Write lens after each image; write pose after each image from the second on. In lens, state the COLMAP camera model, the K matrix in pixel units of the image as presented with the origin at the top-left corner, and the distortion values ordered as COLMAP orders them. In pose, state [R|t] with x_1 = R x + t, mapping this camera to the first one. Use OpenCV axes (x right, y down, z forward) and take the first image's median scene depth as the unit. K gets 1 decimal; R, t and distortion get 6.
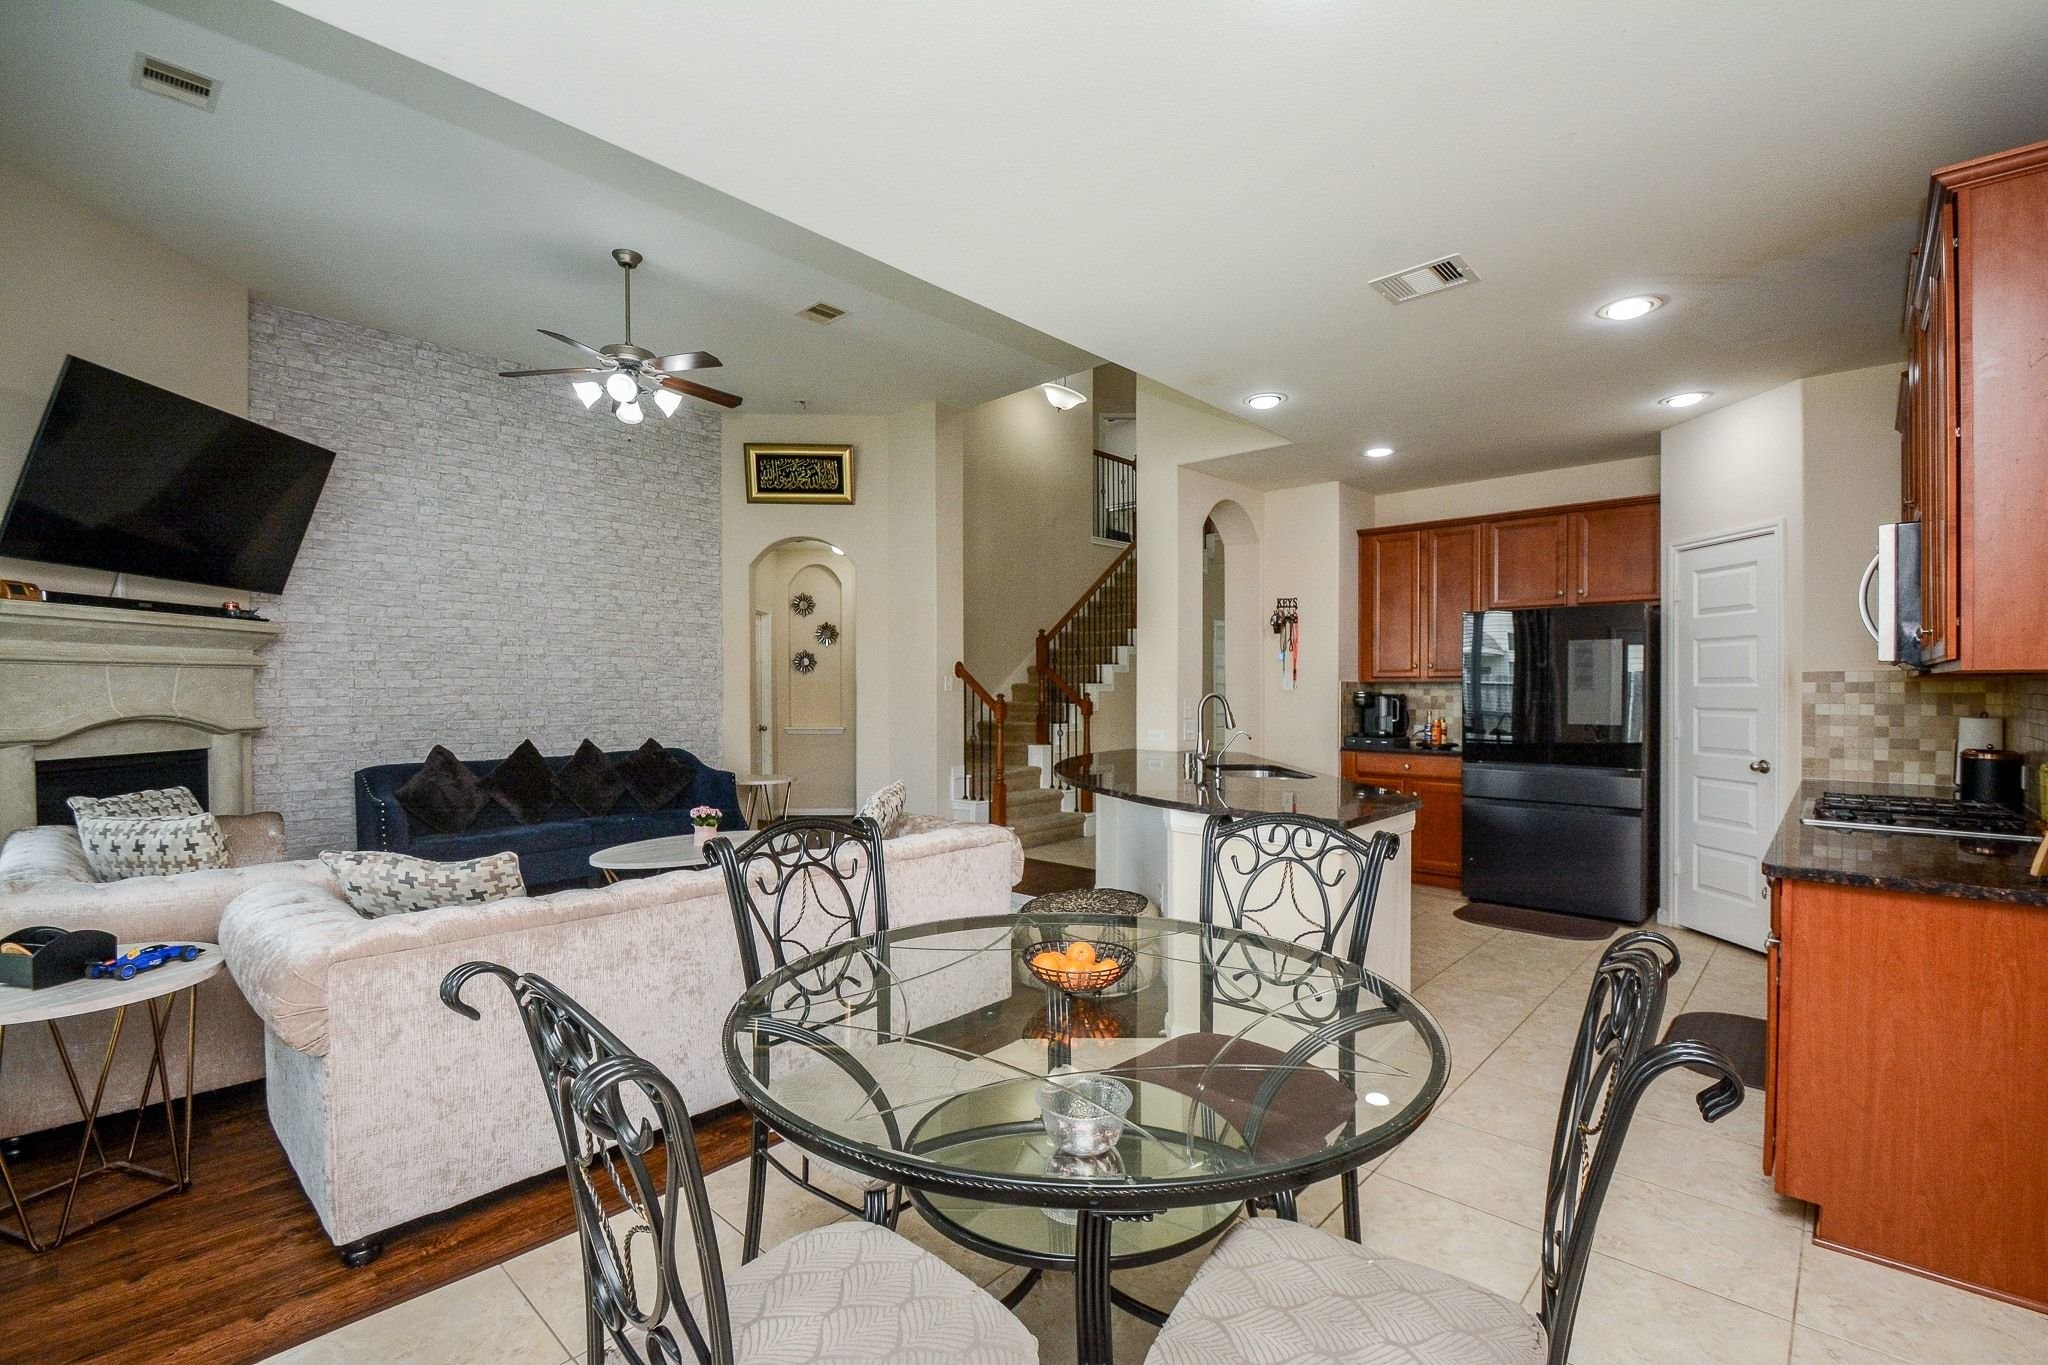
lens RADIAL K [[905.9, 0, 1013.1], [0, 905.9, 694.2], [0, 0, 1]] dist [0.015883, -0.022562]
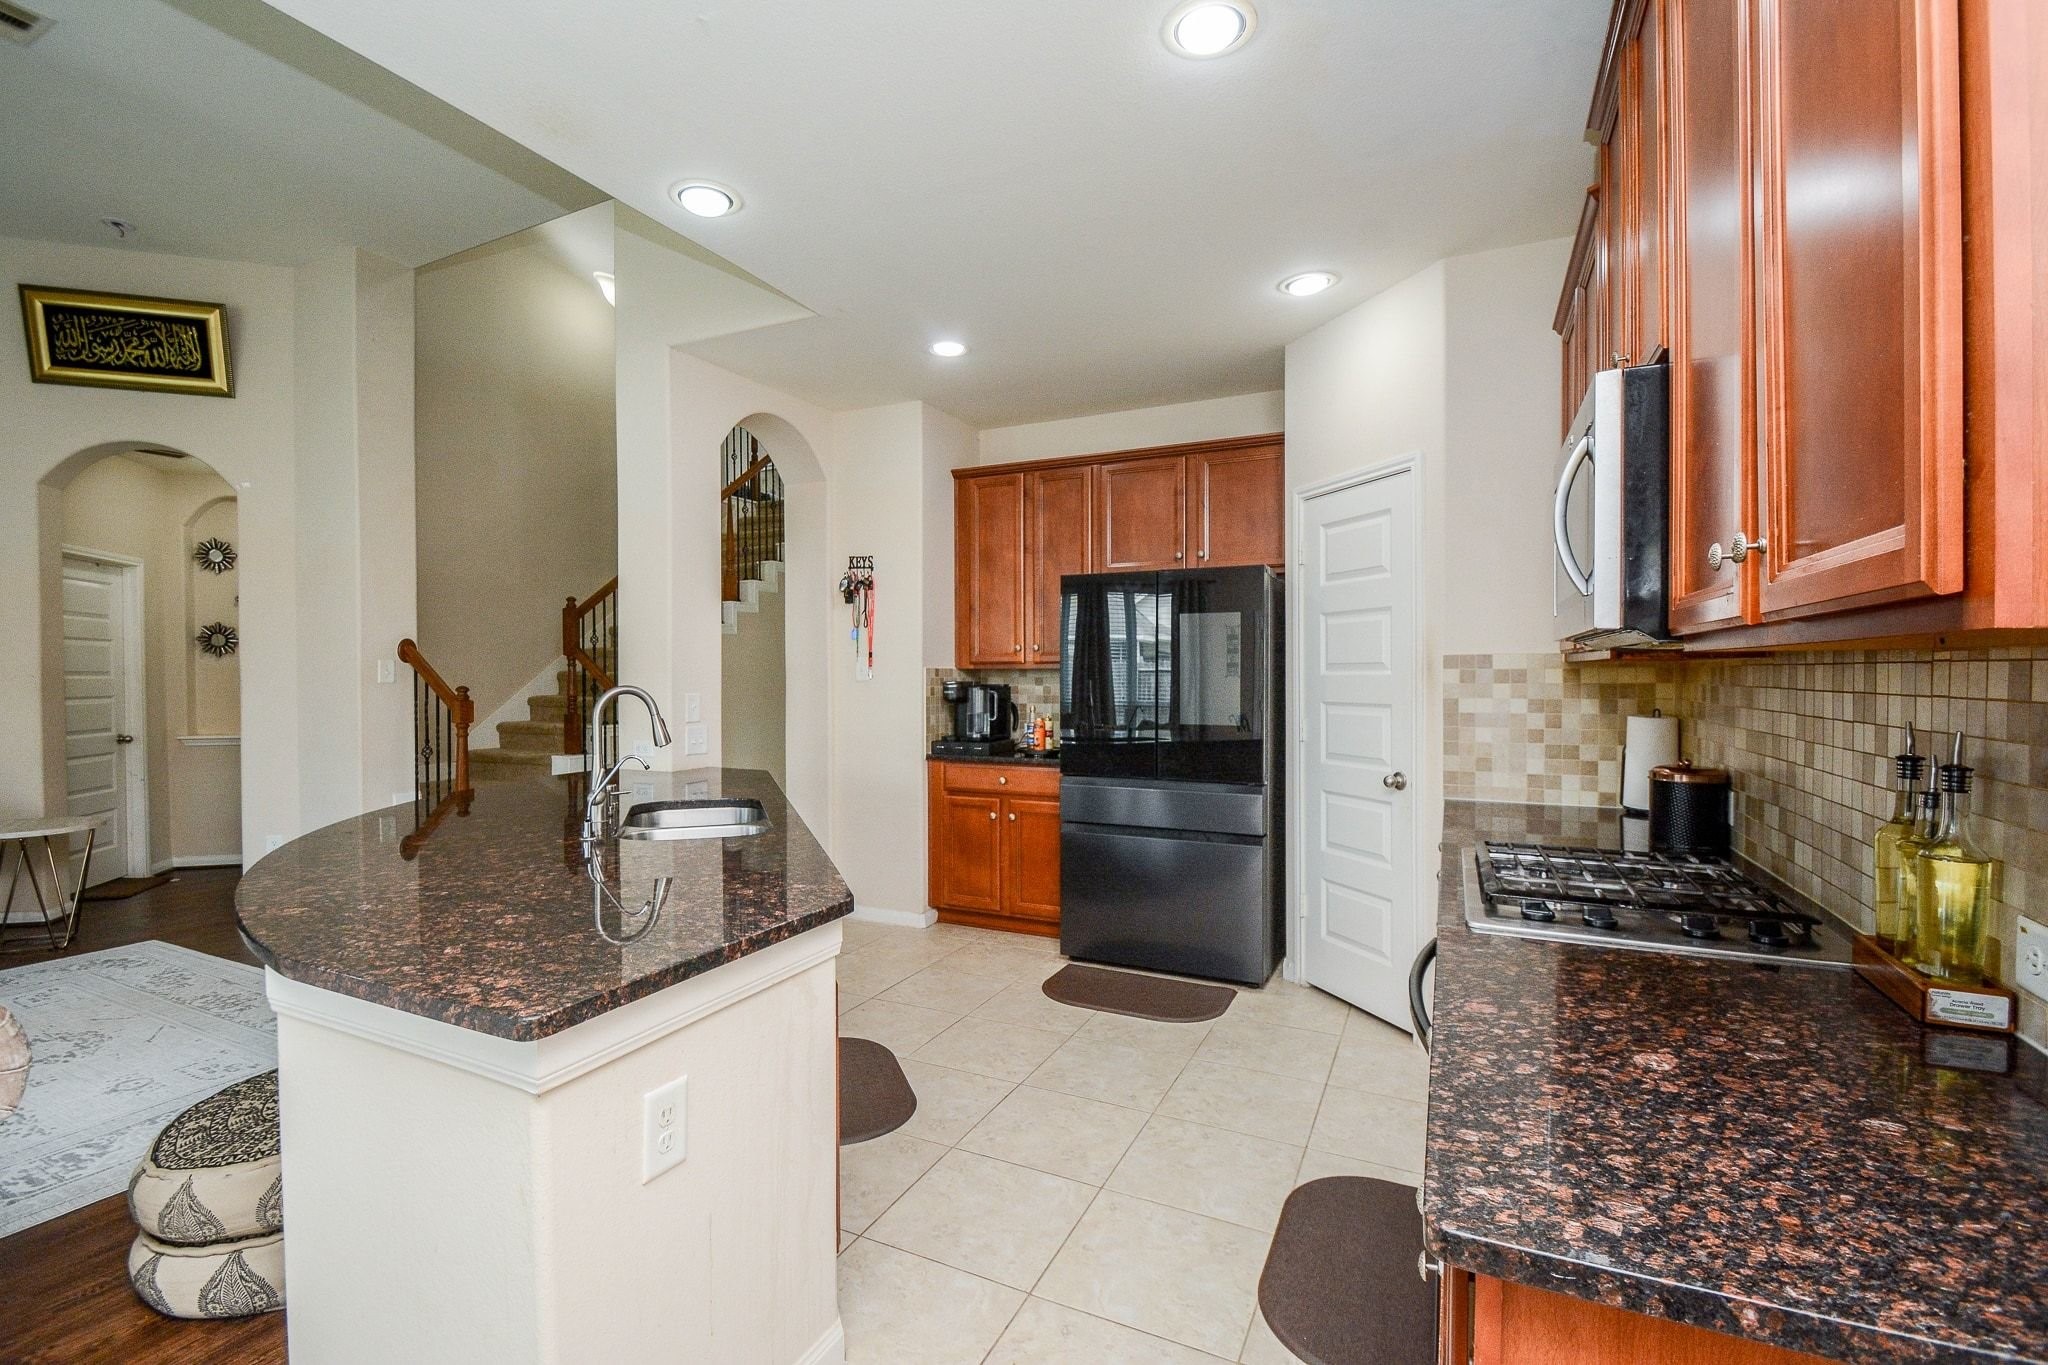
lens RADIAL K [[896.2, 0, 1024.0], [0, 896.2, 682.5], [0, 0, 1]] dist [-0.011624, -0.000145]
pose [[0.953410, -0.004651, 0.301640, 0.246395], [0.004180, 0.999989, 0.002206, -0.003988], [-0.301647, -0.000842, 0.953419, 0.309033]]
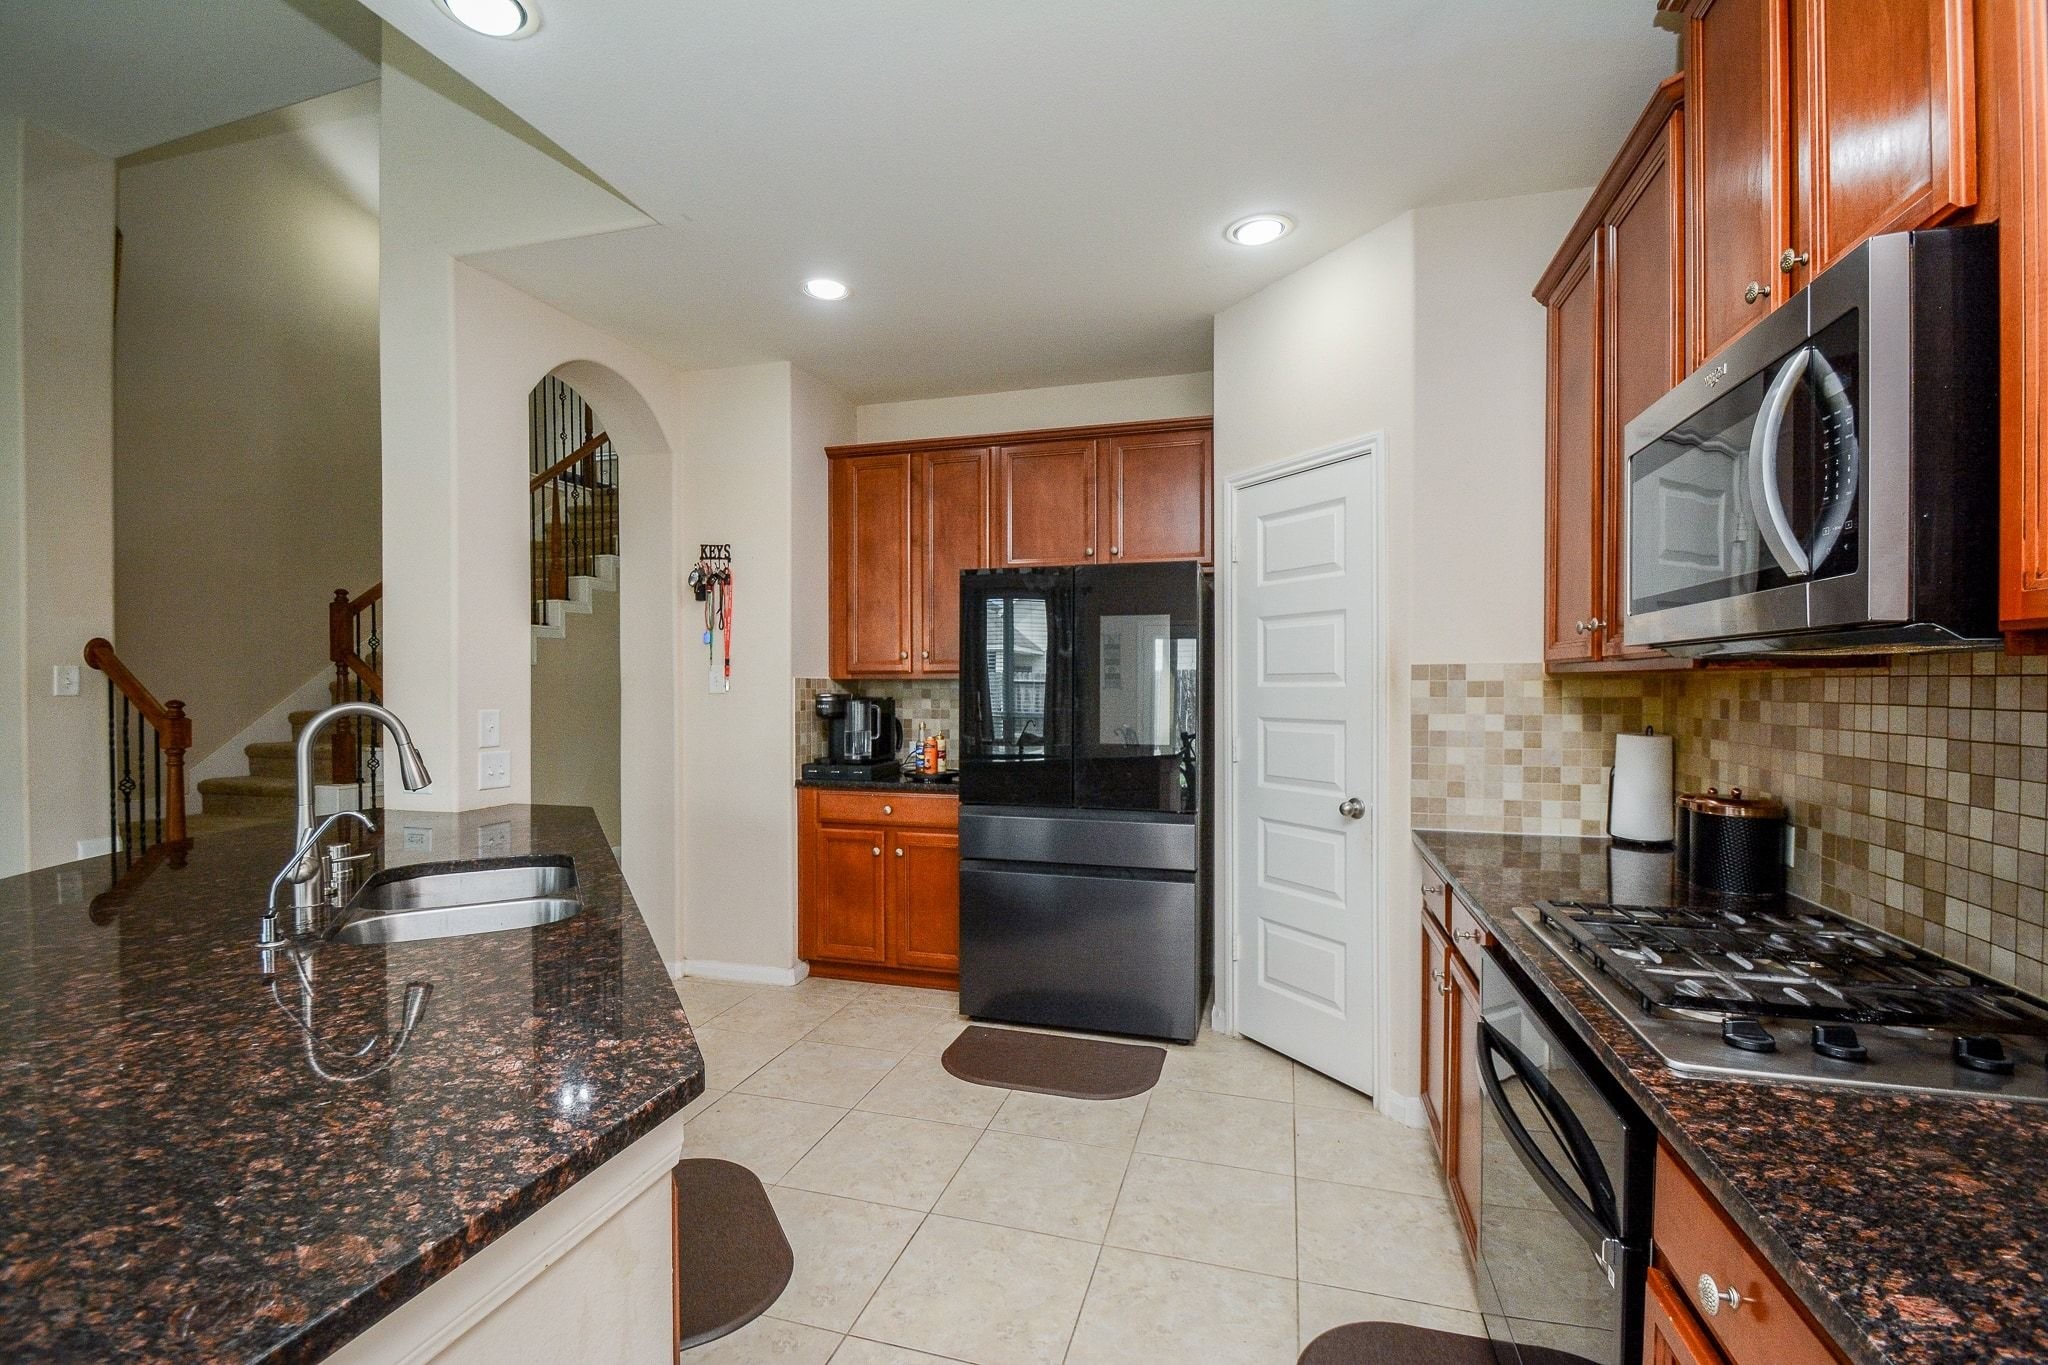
lens RADIAL K [[892.5, 0, 1029.6], [0, 892.5, 691.8], [0, 0, 1]] dist [-0.006852, -0.000197]
pose [[0.893469, -0.004014, 0.449106, 0.260244], [0.003834, 0.999992, 0.001310, -0.005391], [-0.449108, 0.000551, 0.893478, 0.420788]]
